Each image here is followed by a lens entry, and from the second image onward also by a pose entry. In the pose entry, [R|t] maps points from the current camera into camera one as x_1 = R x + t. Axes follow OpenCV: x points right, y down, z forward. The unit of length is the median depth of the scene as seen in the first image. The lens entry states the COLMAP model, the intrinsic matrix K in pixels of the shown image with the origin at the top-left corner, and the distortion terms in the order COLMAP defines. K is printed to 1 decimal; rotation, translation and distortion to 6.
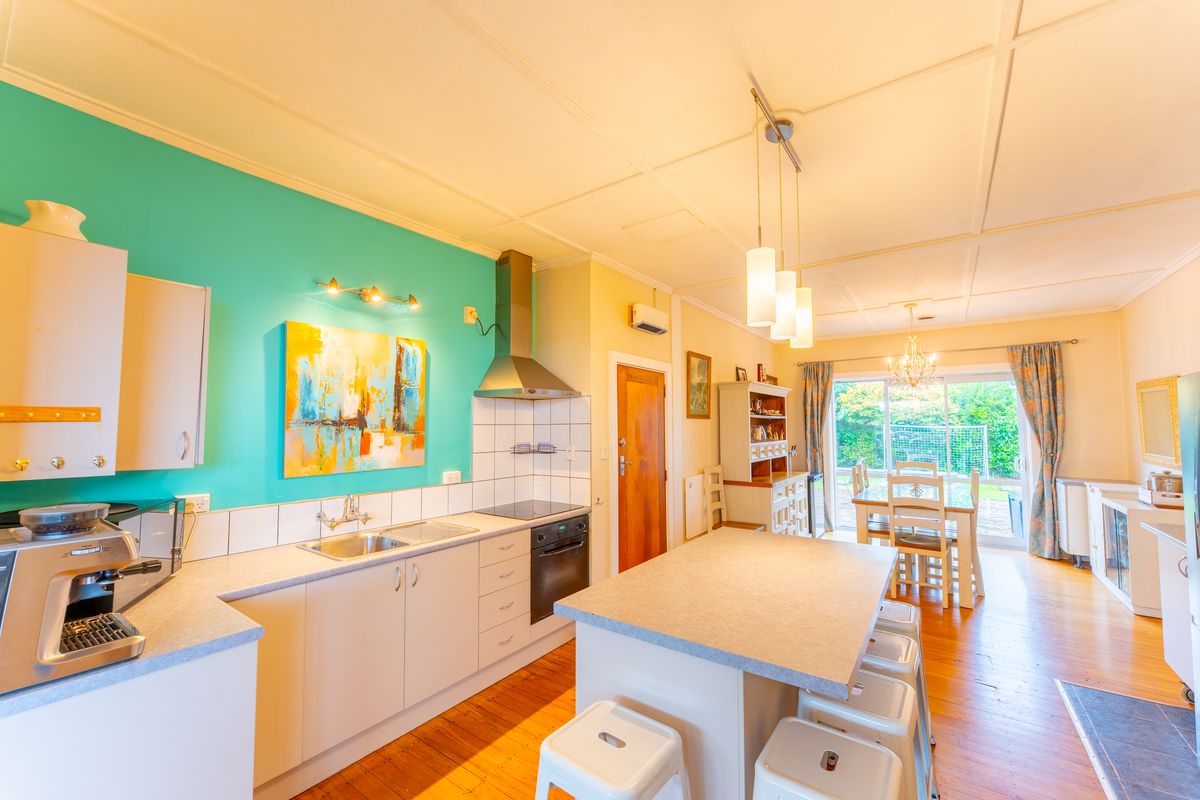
lens RADIAL K [[479.0, 0, 595.3], [0, 479.0, 402.9], [0, 0, 1]] dist [0.001716, 0.000316]
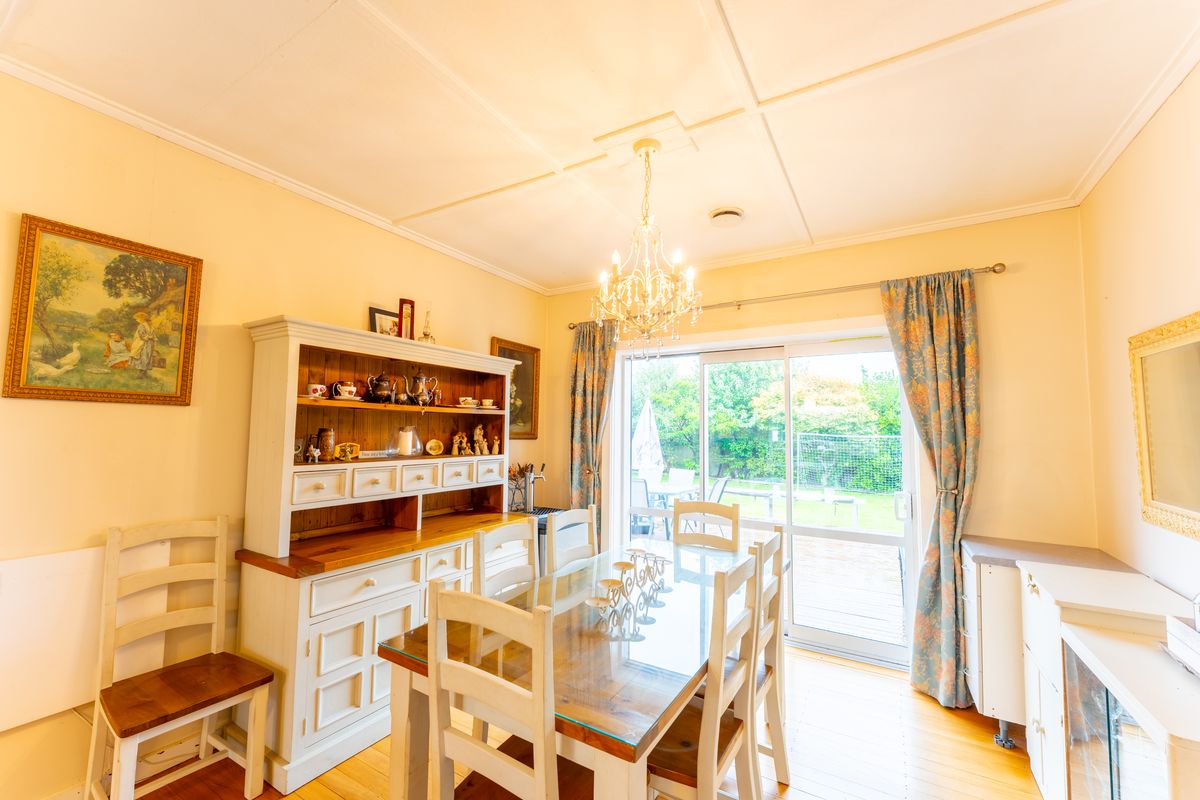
lens RADIAL K [[479.0, 0, 595.4], [0, 479.0, 403.5], [0, 0, 1]] dist [0.001716, 0.000316]
pose [[0.996152, 0.018891, 0.085578, 0.525954], [-0.017974, 0.999773, -0.011462, 0.027705], [-0.085775, 0.009880, 0.996266, 0.525652]]
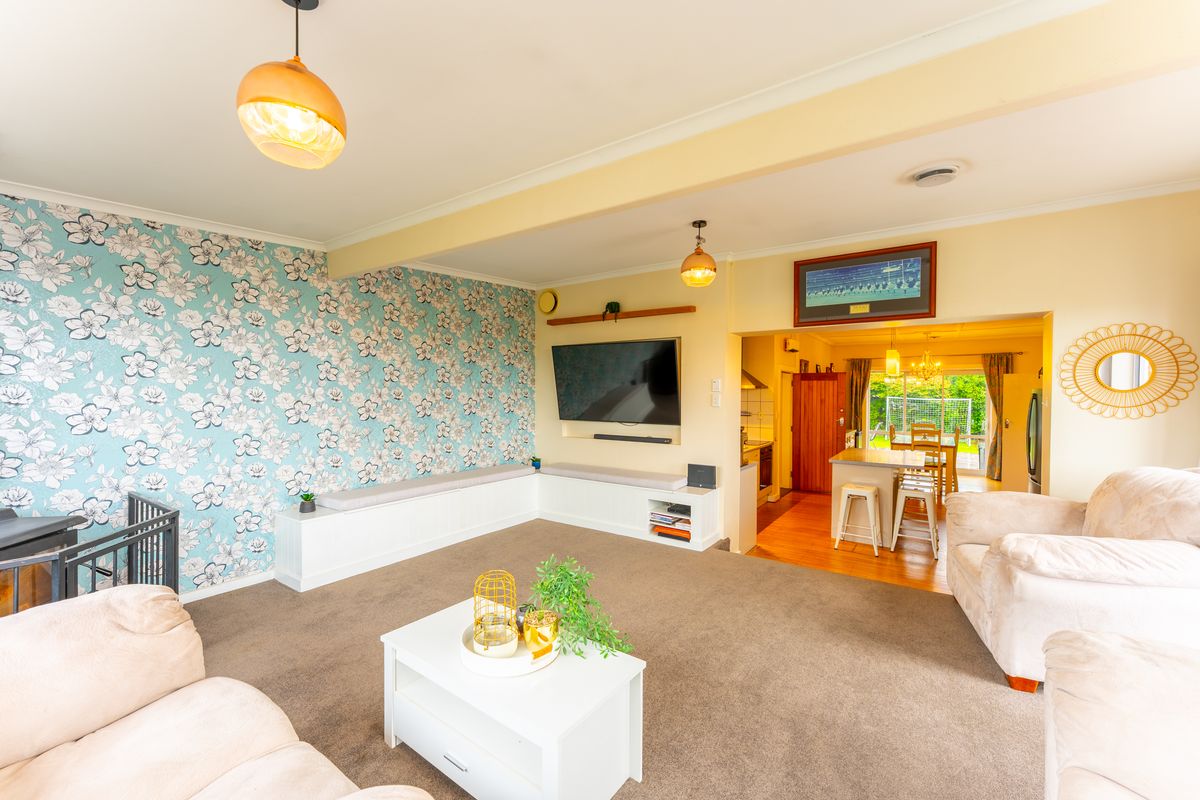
lens RADIAL K [[479.0, 0, 599.8], [0, 479.0, 403.2], [0, 0, 1]] dist [0.001716, 0.000316]
pose [[0.999764, 0.008238, 0.020079, -0.507103], [-0.009618, 0.997526, 0.069631, -0.054995], [-0.019456, -0.069808, 0.997371, -0.657187]]
